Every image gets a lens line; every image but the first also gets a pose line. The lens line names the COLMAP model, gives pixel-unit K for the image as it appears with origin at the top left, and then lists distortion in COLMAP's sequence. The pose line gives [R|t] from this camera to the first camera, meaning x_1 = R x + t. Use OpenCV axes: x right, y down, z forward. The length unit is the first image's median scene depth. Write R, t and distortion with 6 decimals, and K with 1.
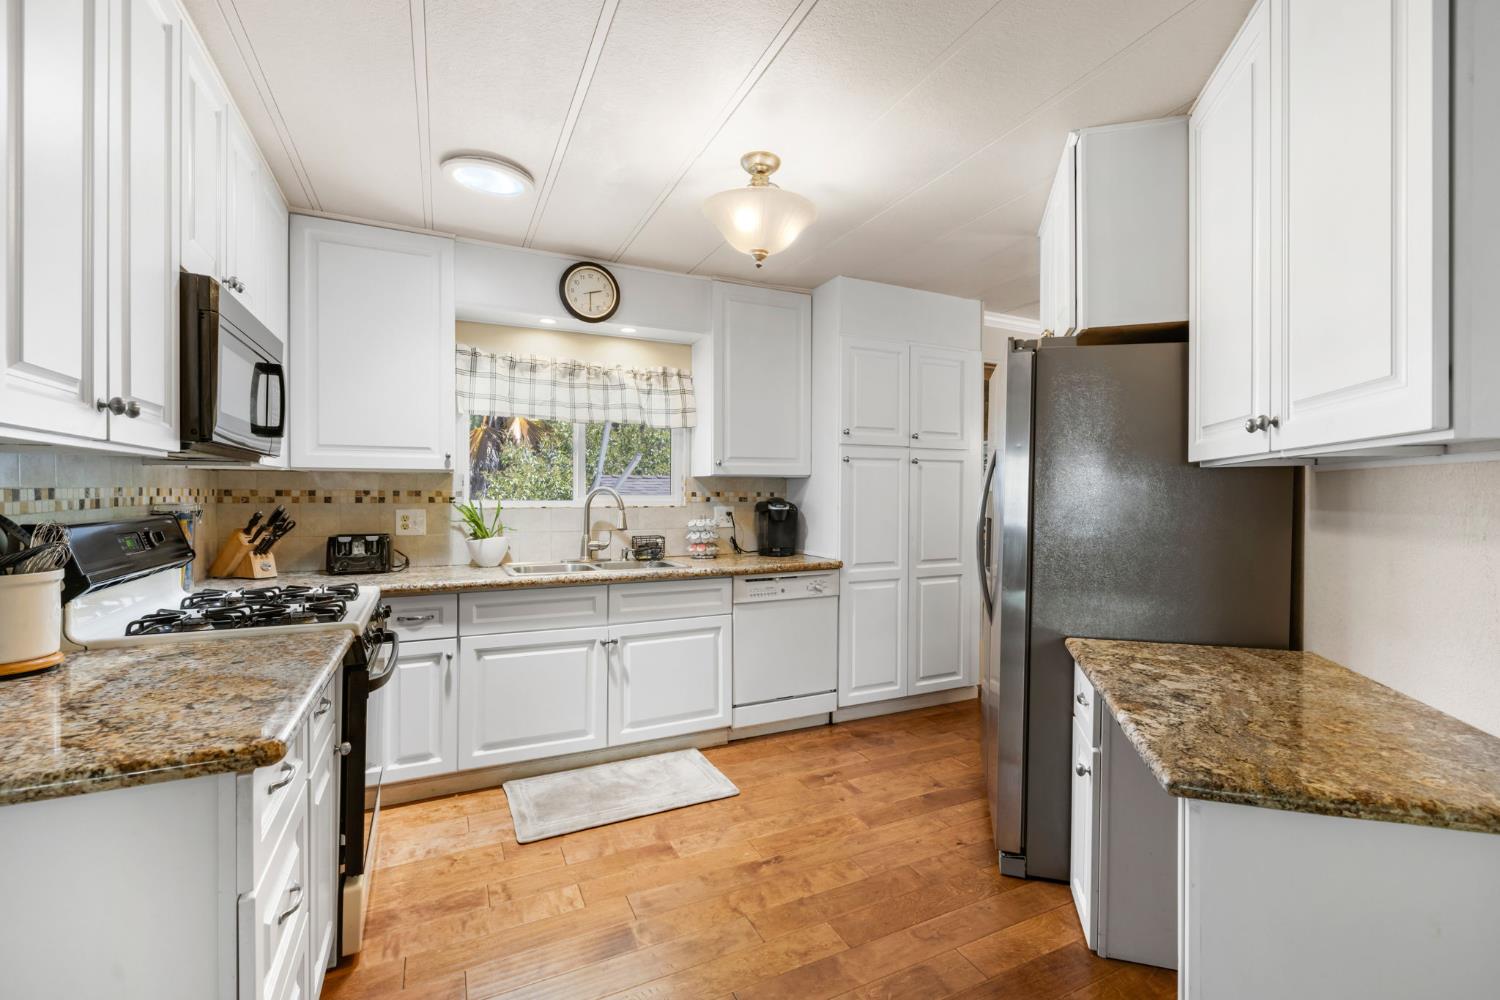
lens RADIAL K [[642.2, 0, 761.9], [0, 642.2, 490.3], [0, 0, 1]] dist [0.001496, 0.000129]
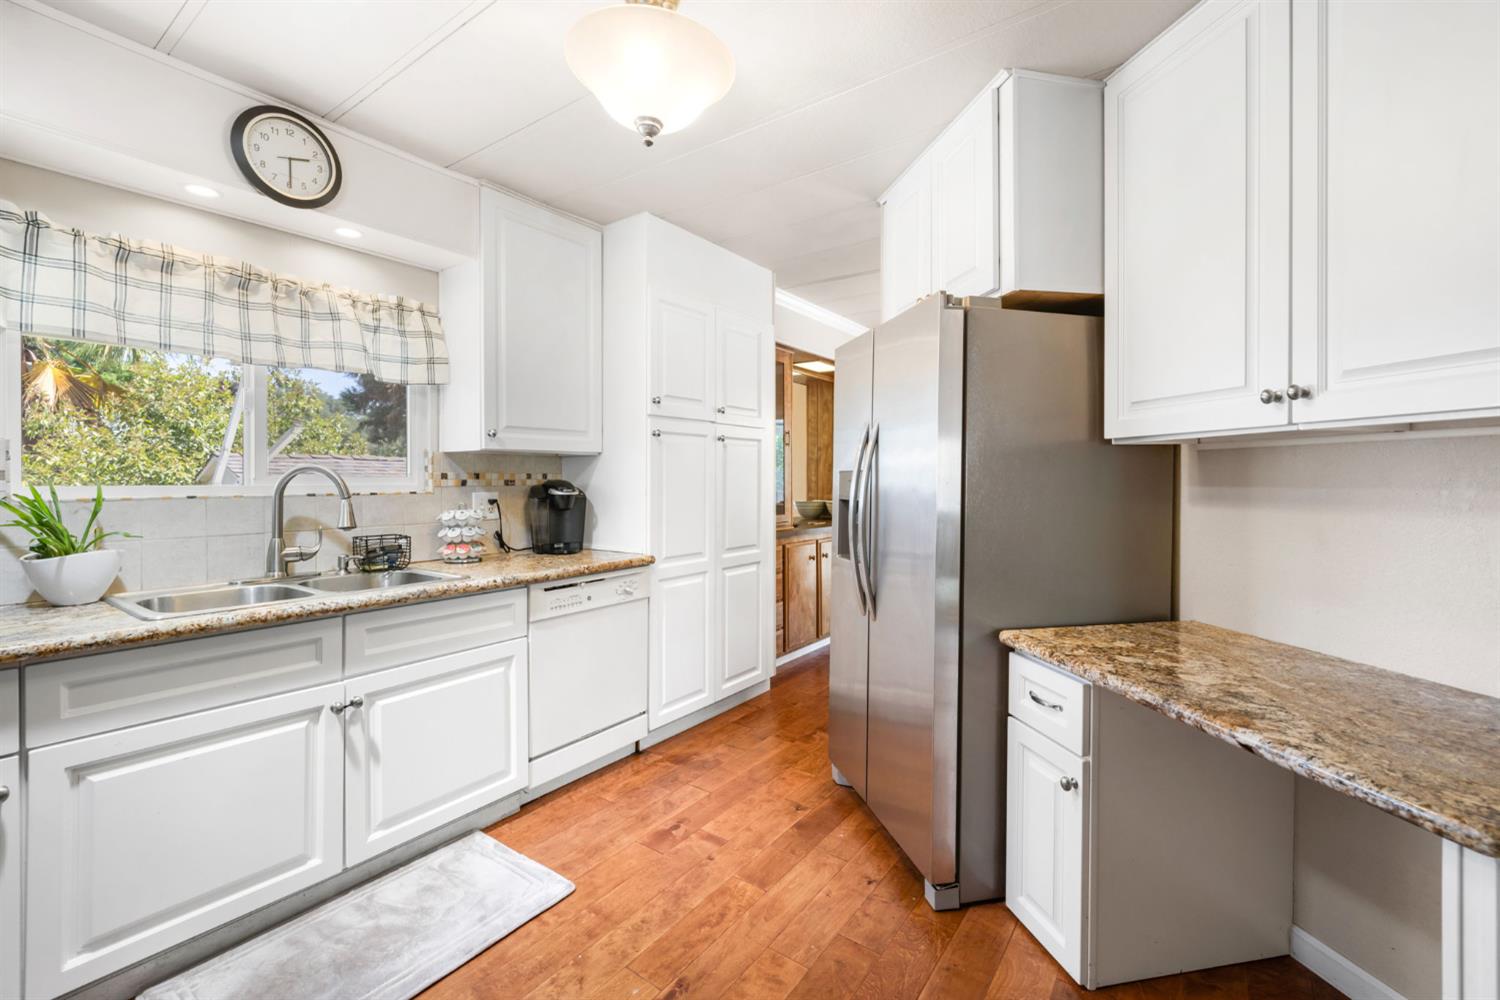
lens RADIAL K [[630.0, 0, 739.5], [0, 630.0, 480.4], [0, 0, 1]] dist [0.001349, 0.000213]
pose [[0.888392, -0.005197, 0.459056, -0.160036], [0.001216, 0.999959, 0.008966, 0.006121], [-0.459084, -0.007407, 0.888362, 0.238978]]
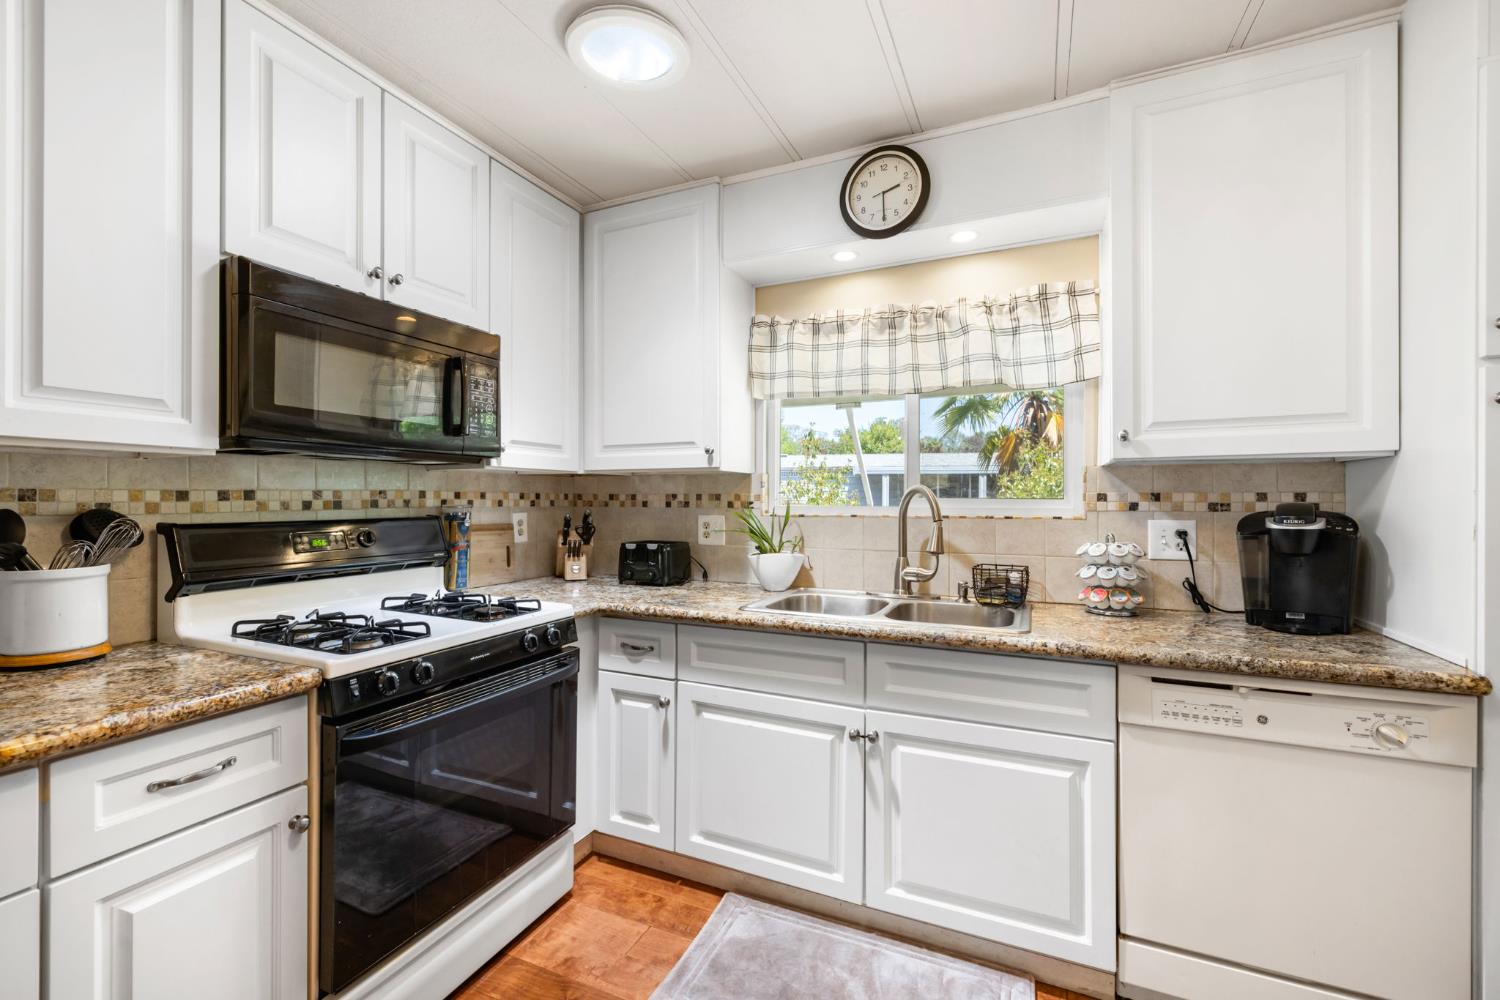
lens RADIAL K [[624.2, 0, 750.0], [0, 624.2, 500.0], [0, 0, 1]] dist [0.001212, -0.000071]
pose [[0.641998, -0.002269, -0.766703, 0.136195], [0.004530, 0.999989, 0.000833, 0.008112], [0.766693, -0.004008, 0.642001, 0.481063]]
